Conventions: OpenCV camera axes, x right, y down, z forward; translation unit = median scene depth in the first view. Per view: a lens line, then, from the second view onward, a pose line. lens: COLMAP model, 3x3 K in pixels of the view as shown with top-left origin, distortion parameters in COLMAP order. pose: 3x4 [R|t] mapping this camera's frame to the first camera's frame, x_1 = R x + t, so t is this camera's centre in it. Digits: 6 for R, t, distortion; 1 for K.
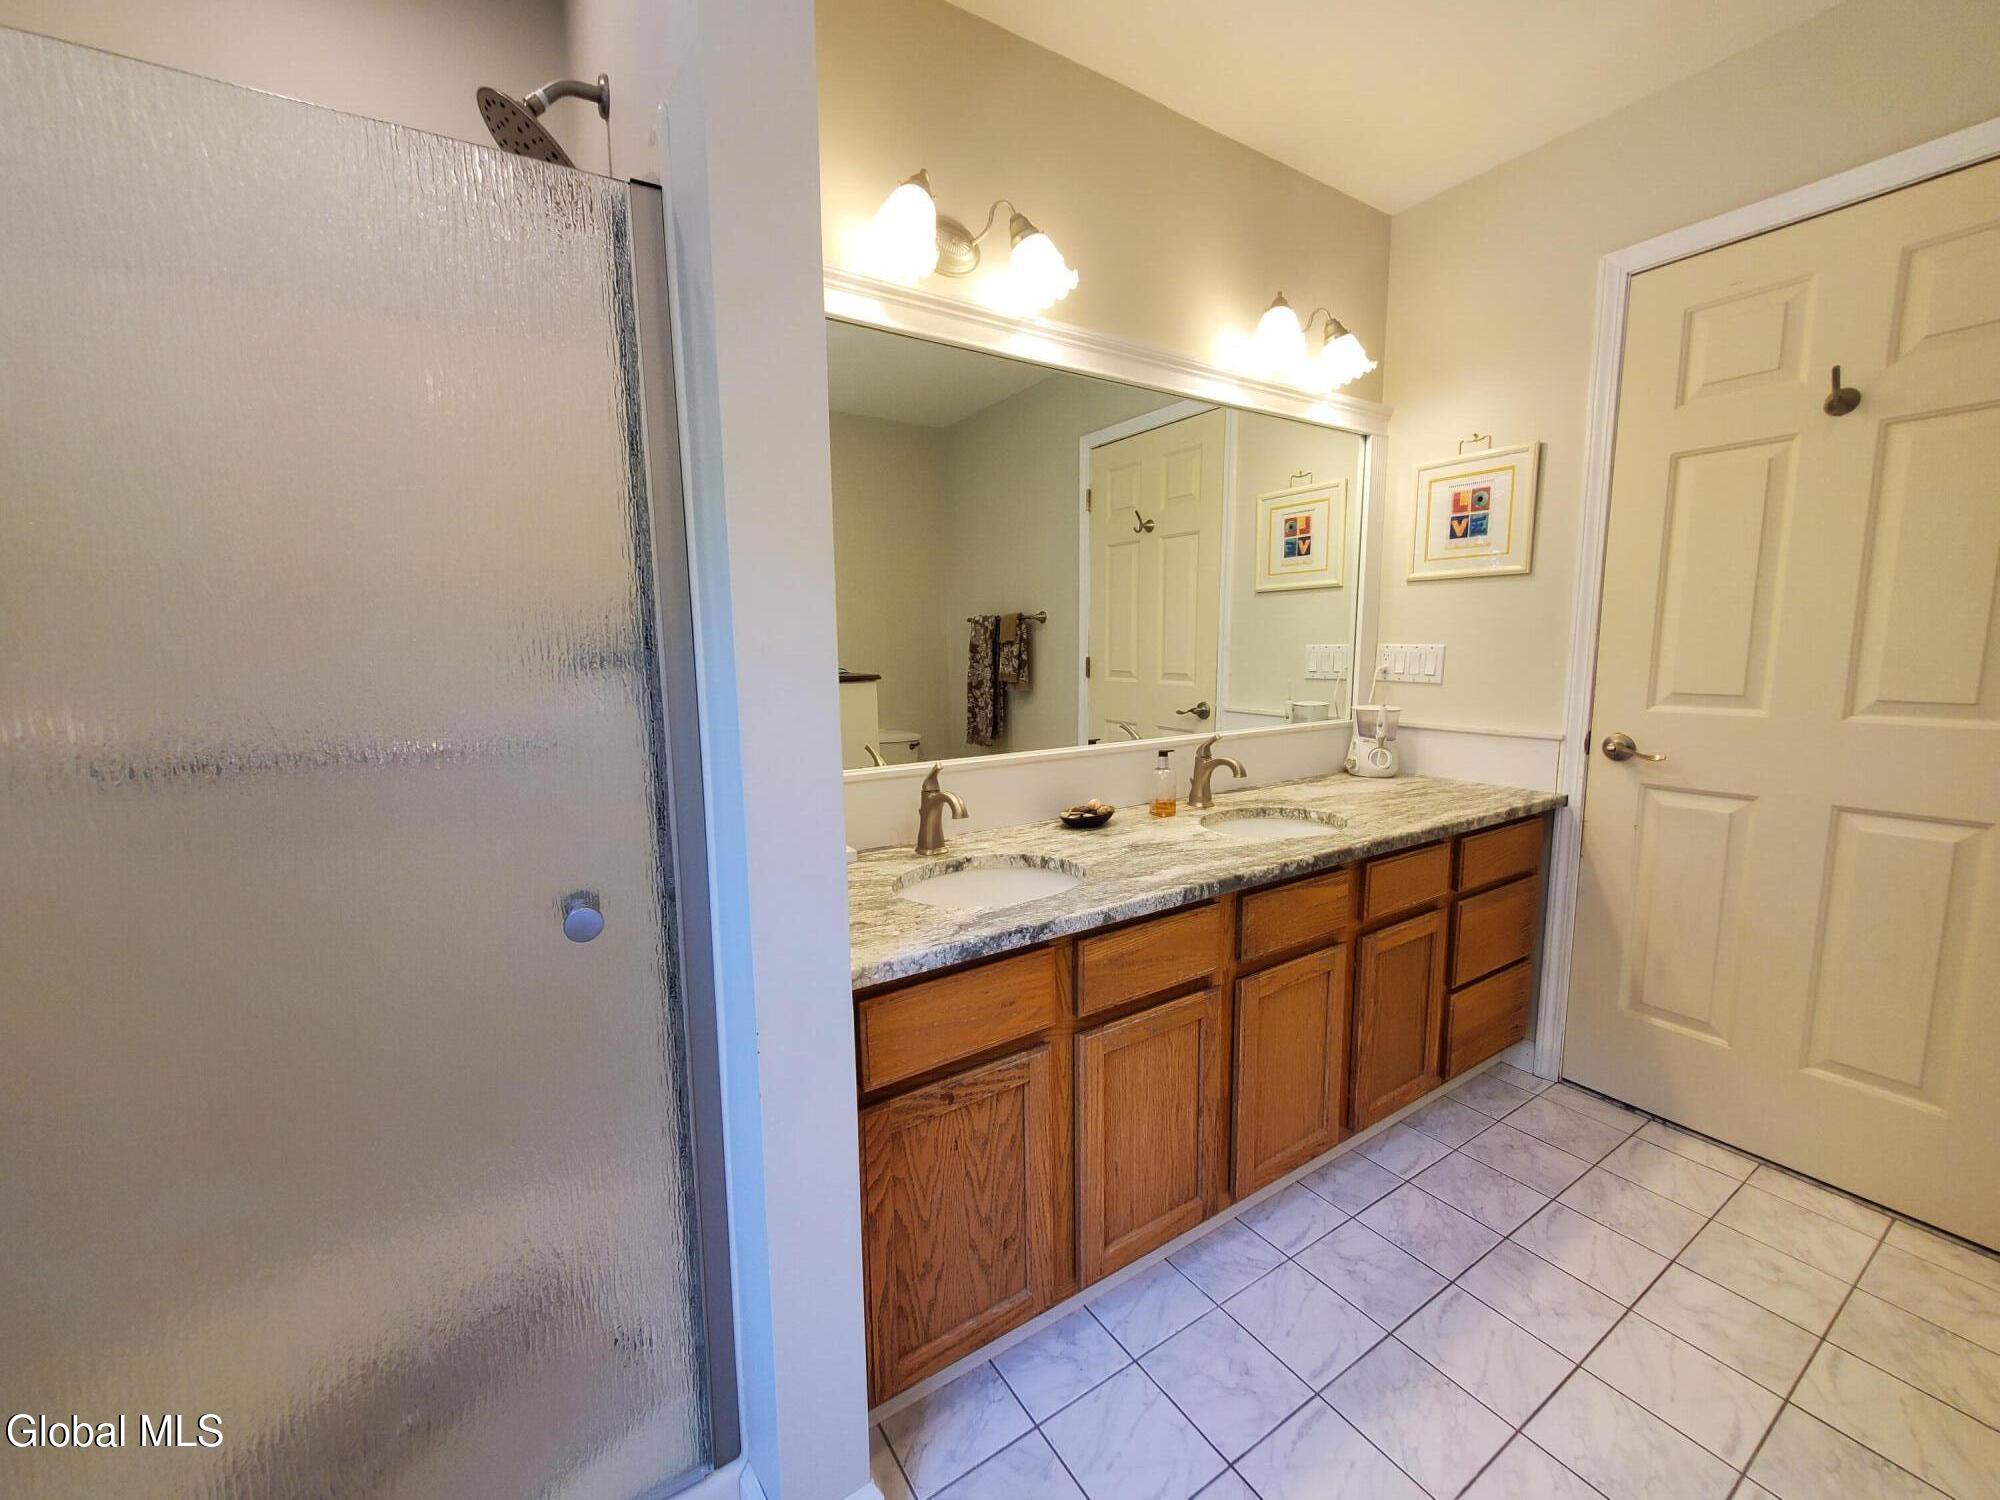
lens RADIAL K [[797.0, 0, 1000.0], [0, 797.0, 750.0], [0, 0, 1]] dist [0.000895, 0.000050]
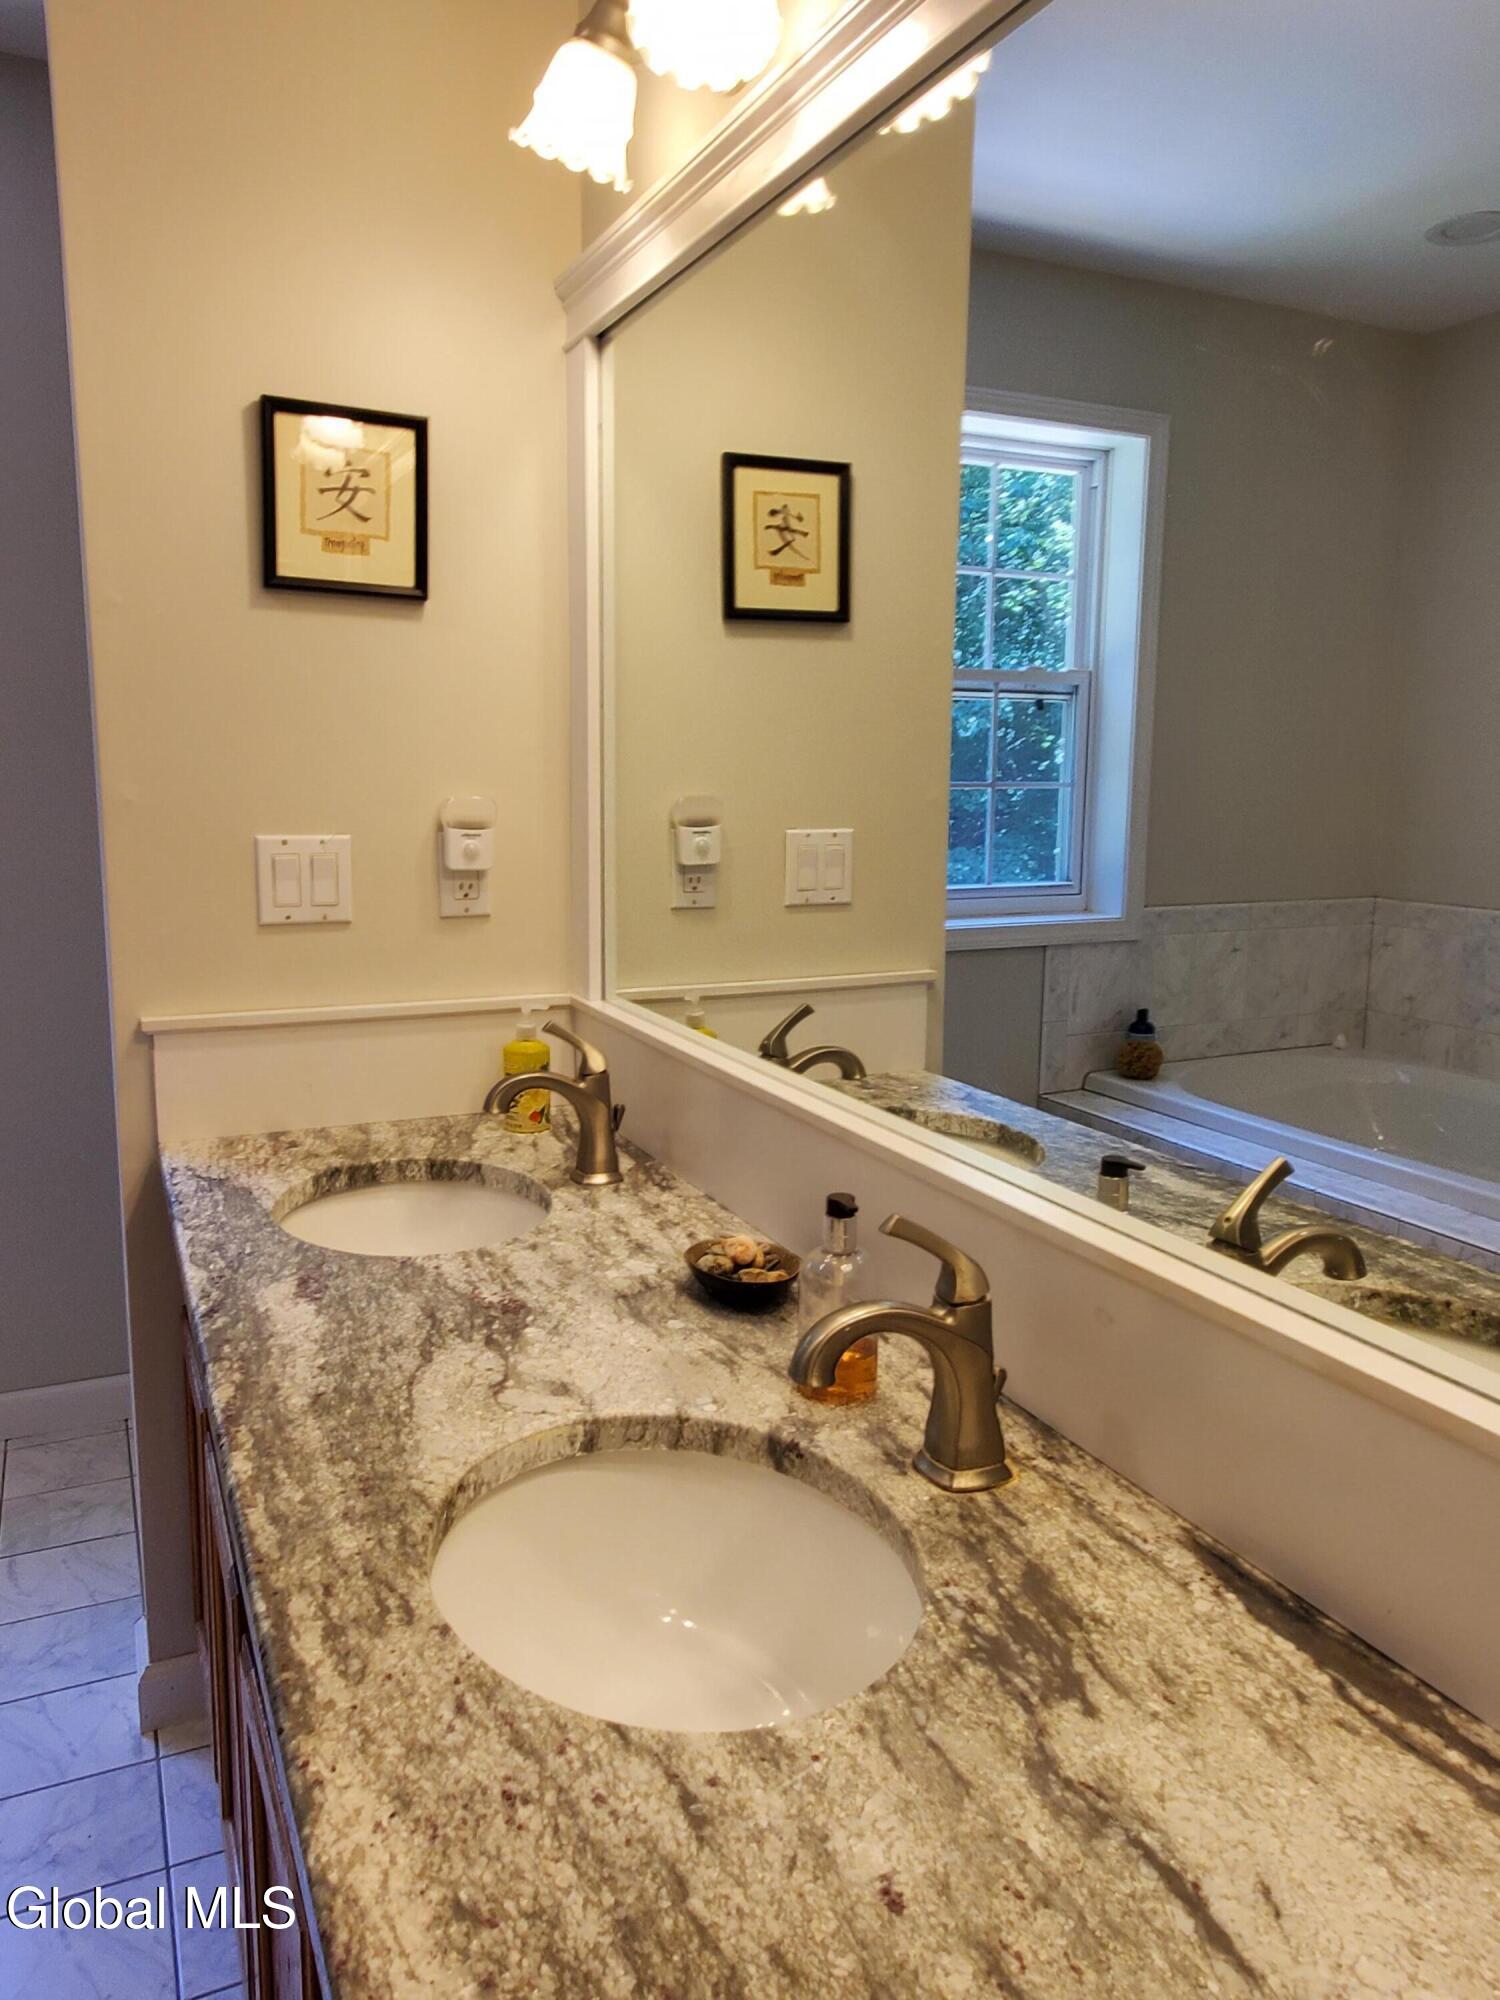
lens RADIAL K [[1429.3, 0, 788.1], [0, 1429.3, 999.3], [0, 0, 1]] dist [-0.000184, 0.022622]
pose [[-0.122729, 0.168779, -0.977983, 1.143733], [-0.145714, 0.971689, 0.185979, -0.273790], [0.981685, 0.165331, -0.094661, 1.539607]]
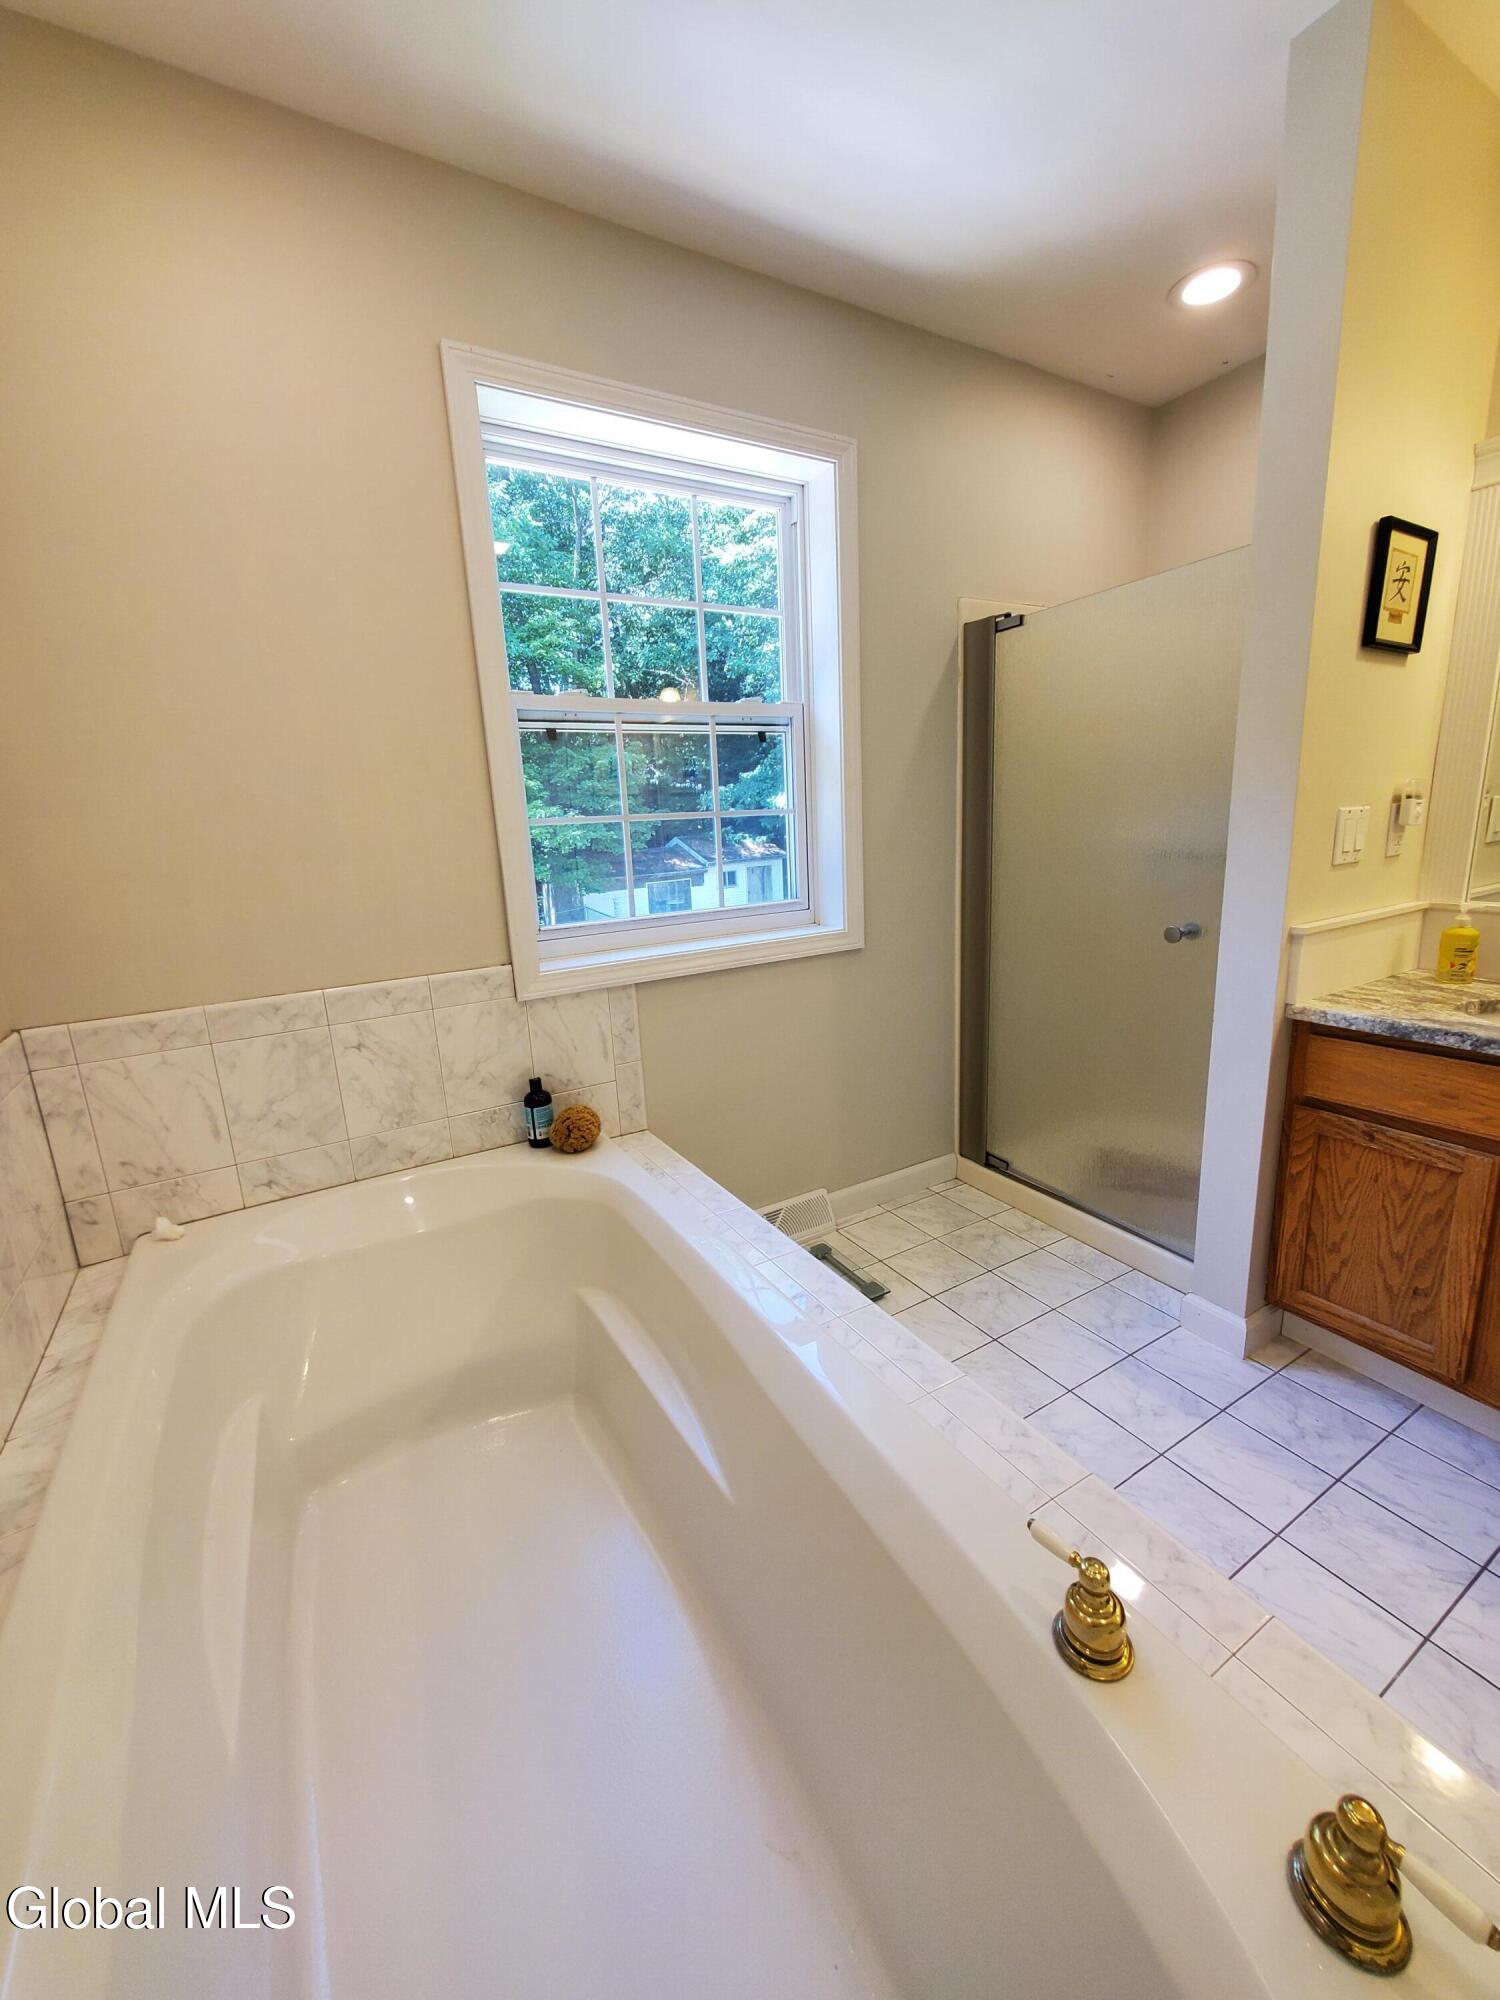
lens RADIAL K [[797.0, 0, 750.0], [0, 797.0, 1000.0], [0, 0, 1]] dist [0.000895, 0.000050]
pose [[-0.040746, 0.239078, -0.970145, 1.119064], [-0.085007, 0.966602, 0.241775, -0.018487], [0.995547, 0.092320, -0.019062, -0.029636]]
